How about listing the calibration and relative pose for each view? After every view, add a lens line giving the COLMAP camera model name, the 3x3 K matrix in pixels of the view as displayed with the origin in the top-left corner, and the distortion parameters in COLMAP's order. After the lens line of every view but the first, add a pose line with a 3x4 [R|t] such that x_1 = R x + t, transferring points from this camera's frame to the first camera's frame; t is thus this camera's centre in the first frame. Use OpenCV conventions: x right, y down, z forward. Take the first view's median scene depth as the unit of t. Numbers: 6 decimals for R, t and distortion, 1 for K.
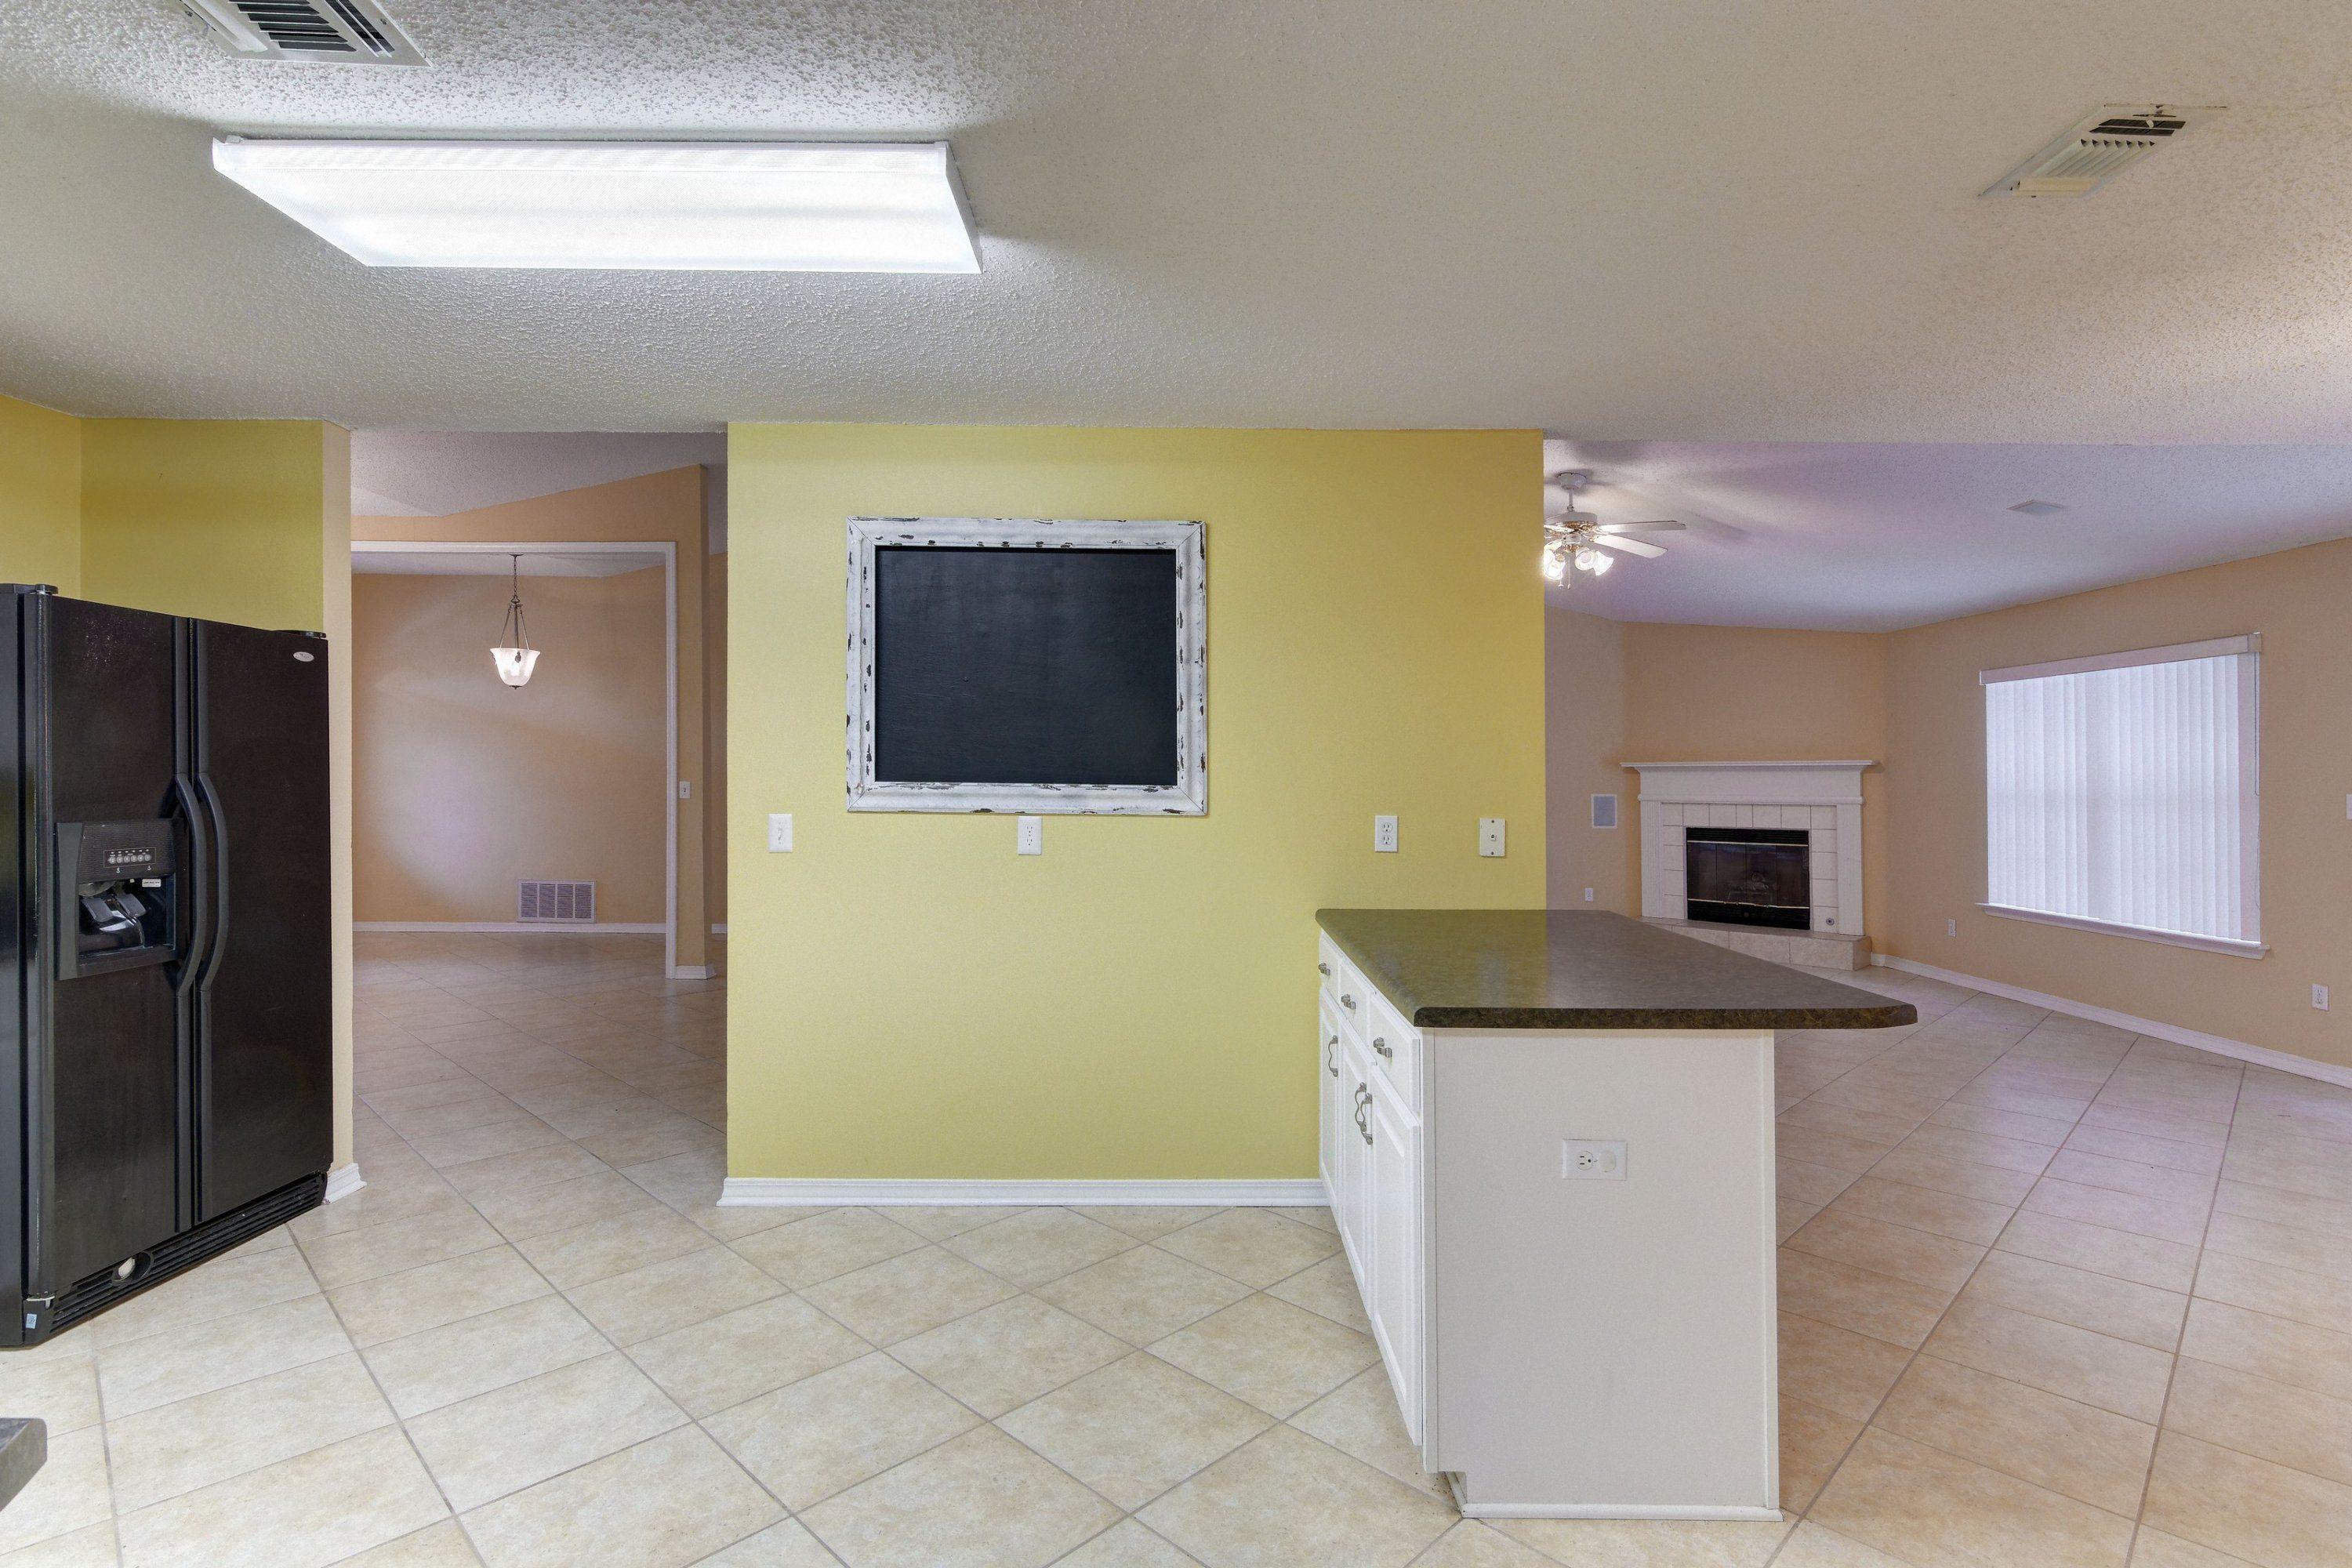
lens RADIAL K [[1138.2, 0, 1174.4], [0, 1138.2, 779.1], [0, 0, 1]] dist [0.001924, 0.000472]
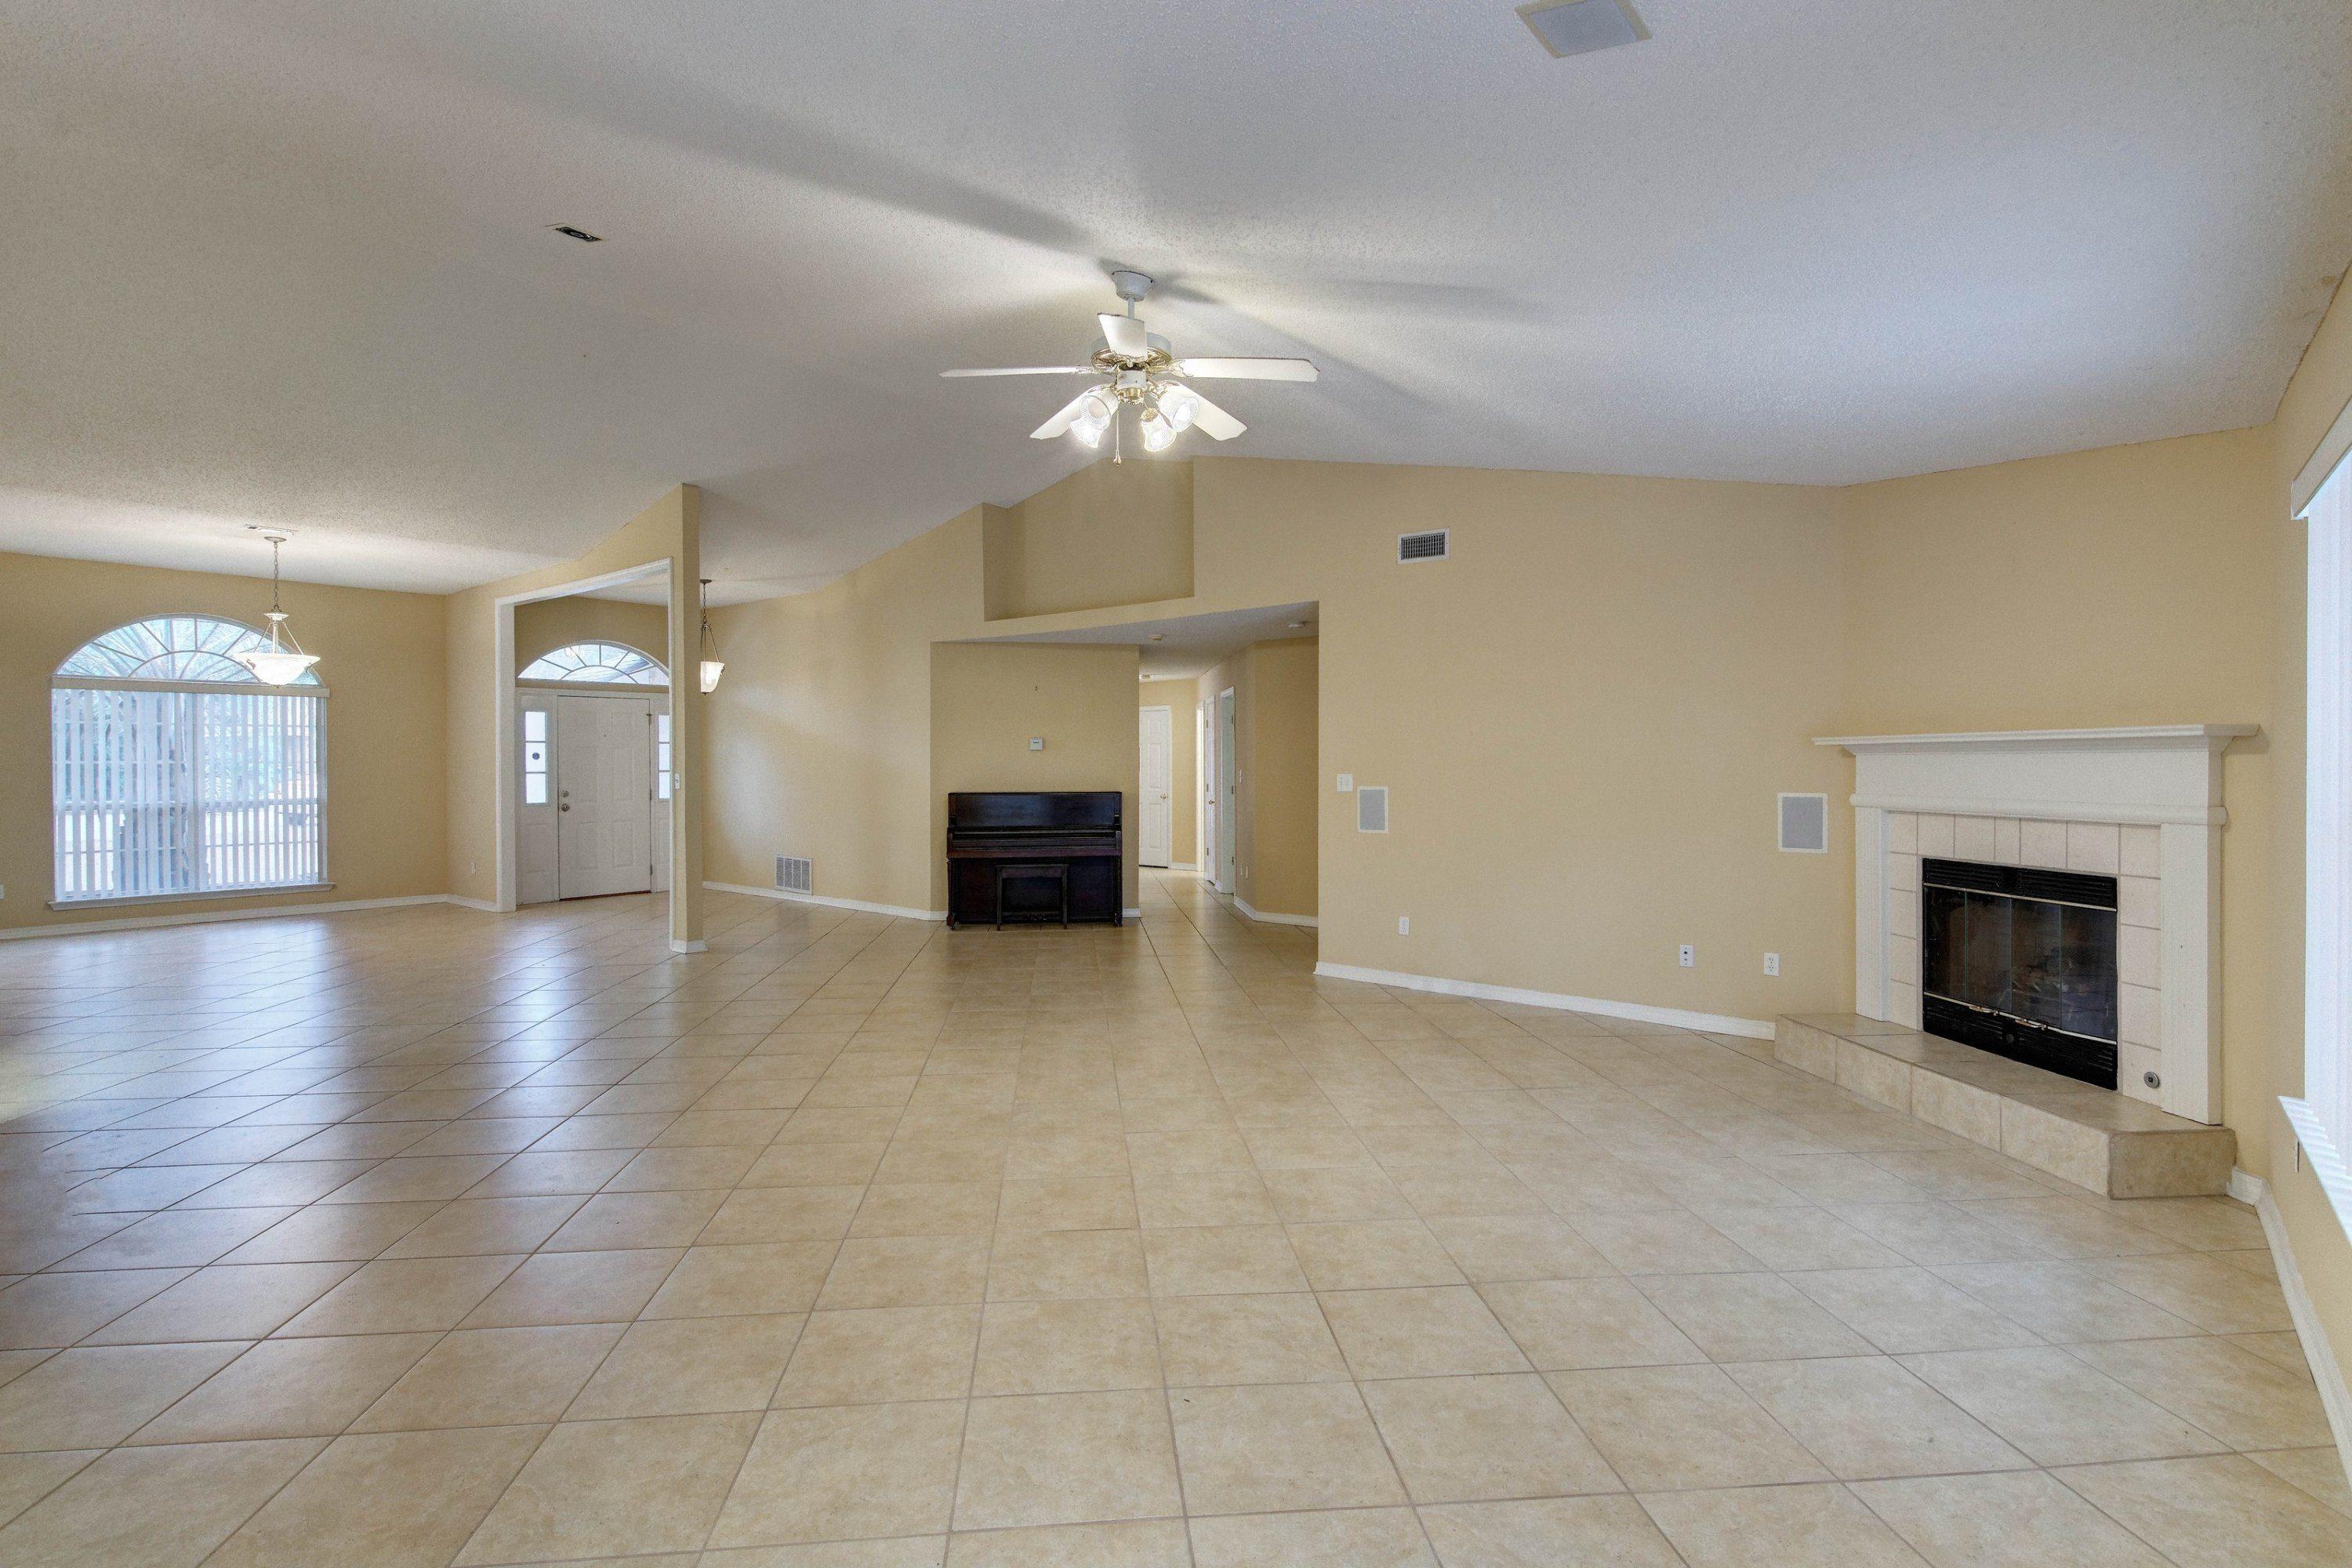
lens RADIAL K [[1128.1, 0, 1176.5], [0, 1128.1, 777.4], [0, 0, 1]] dist [0.003456, -0.000206]
pose [[0.772284, 0.002960, -0.635270, 1.363781], [0.005502, 0.999920, 0.011347, -0.008017], [0.635254, -0.012258, 0.772206, 0.981740]]
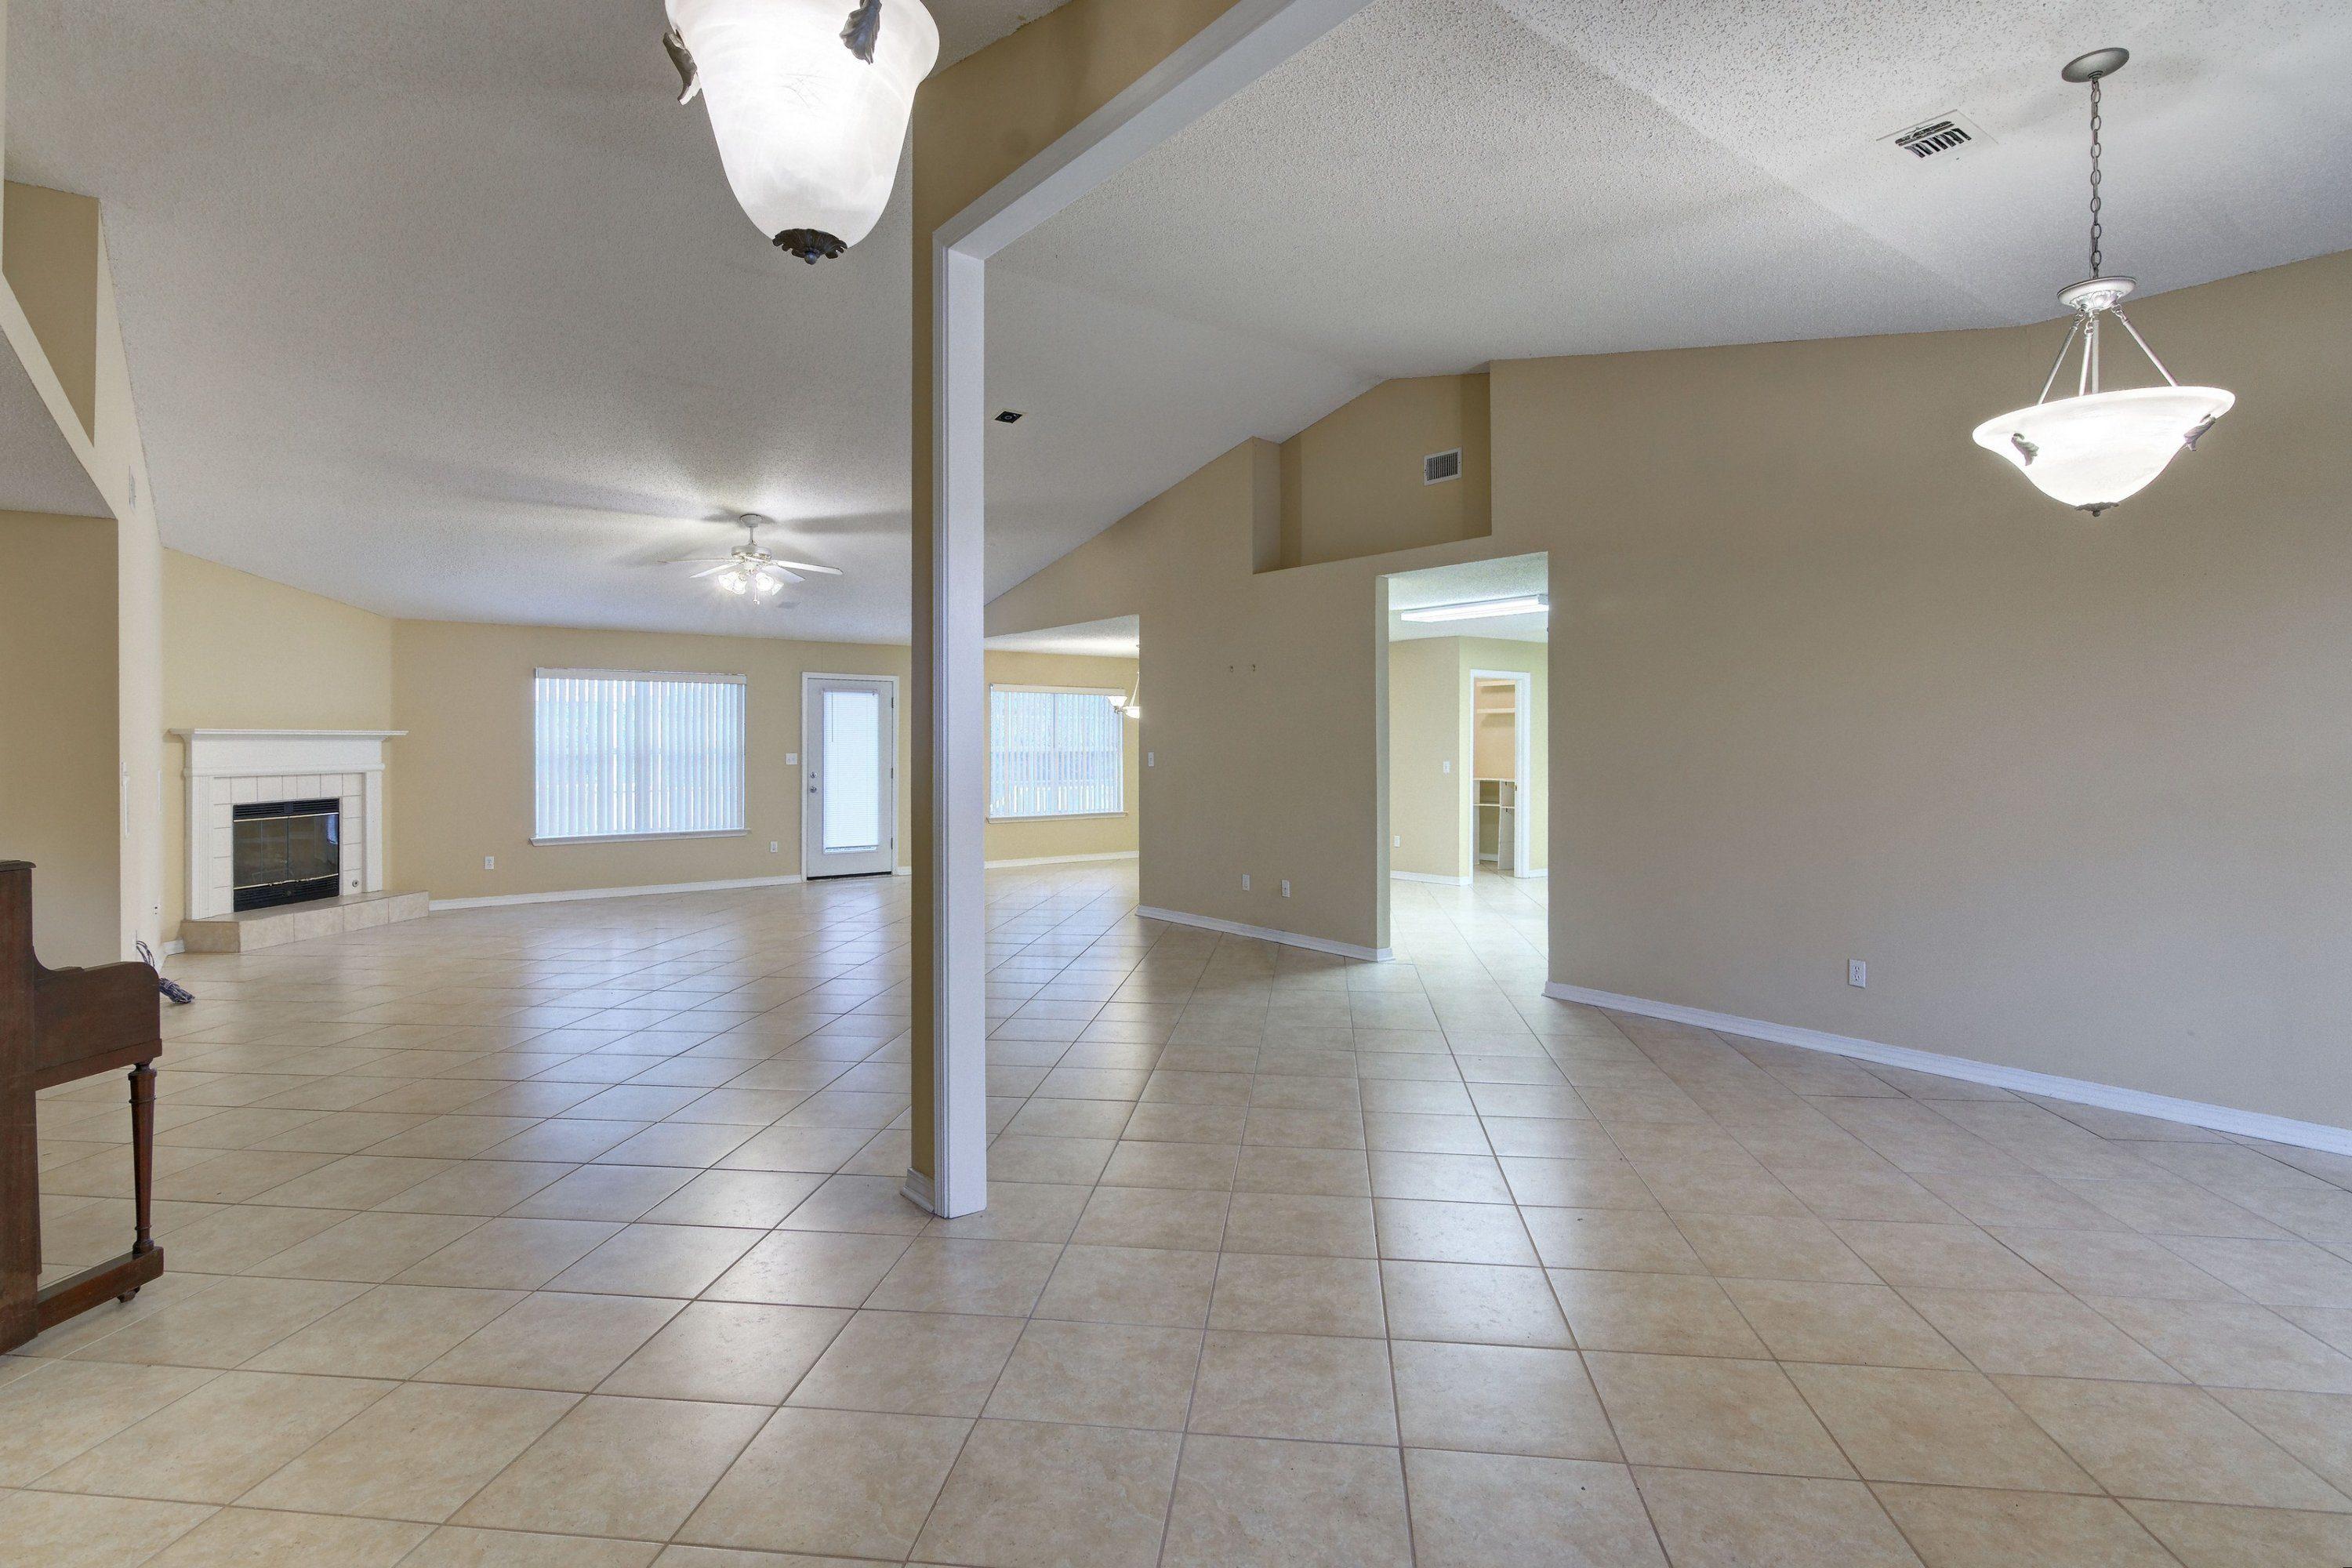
lens RADIAL K [[1184.2, 0, 1178.1], [0, 1184.2, 743.1], [0, 0, 1]] dist [0.002781, 0.000187]
pose [[-0.616531, -0.004293, 0.787319, -1.837648], [-0.003016, 0.999991, 0.003091, -0.024359], [-0.787325, -0.000469, -0.616539, 2.621245]]
